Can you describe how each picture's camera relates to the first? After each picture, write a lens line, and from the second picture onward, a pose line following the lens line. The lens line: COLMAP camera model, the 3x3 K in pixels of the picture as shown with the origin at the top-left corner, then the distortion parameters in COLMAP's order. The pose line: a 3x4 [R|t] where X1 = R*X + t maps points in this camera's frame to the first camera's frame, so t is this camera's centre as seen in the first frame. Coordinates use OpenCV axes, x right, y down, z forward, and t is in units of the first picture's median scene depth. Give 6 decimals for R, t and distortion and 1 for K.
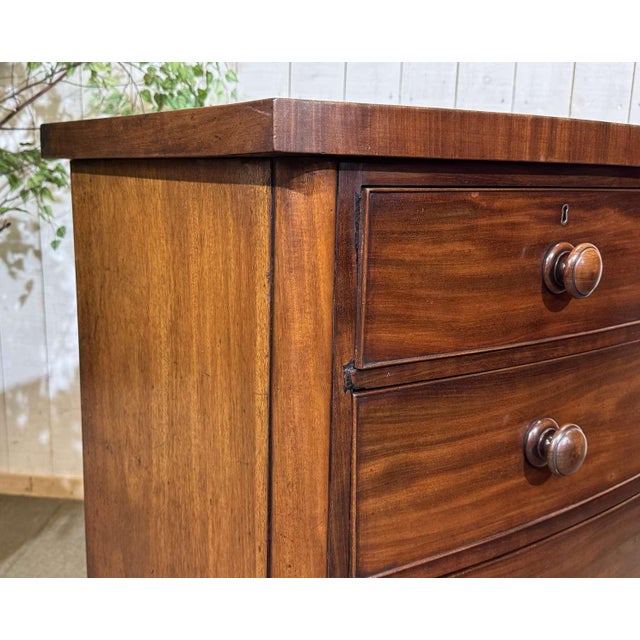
lens RADIAL K [[704.1, 0, 302.1], [0, 704.1, 329.0], [0, 0, 1]] dist [0.082332, -0.038730]
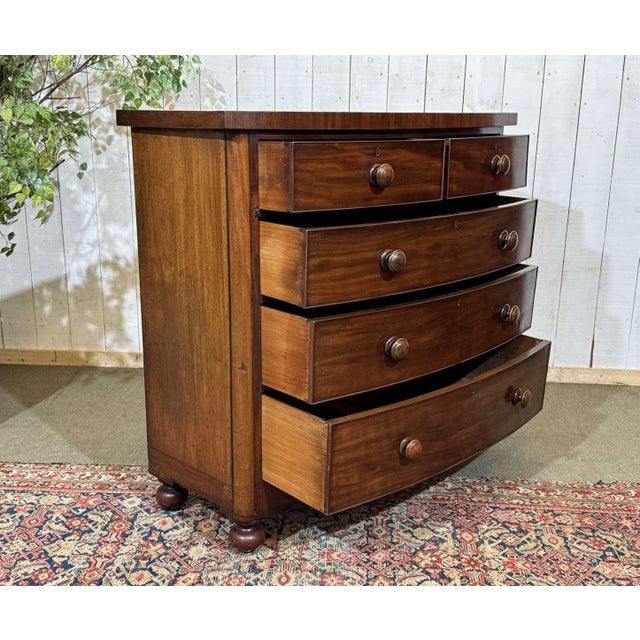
lens RADIAL K [[743.4, 0, 320.0], [0, 743.4, 320.0], [0, 0, 1]] dist [0.083322, -0.021015]
pose [[0.997009, -0.028980, 0.071641, 0.076218], [0.025020, 0.998141, 0.055575, 0.272119], [-0.073119, -0.053616, 0.995881, -1.552994]]
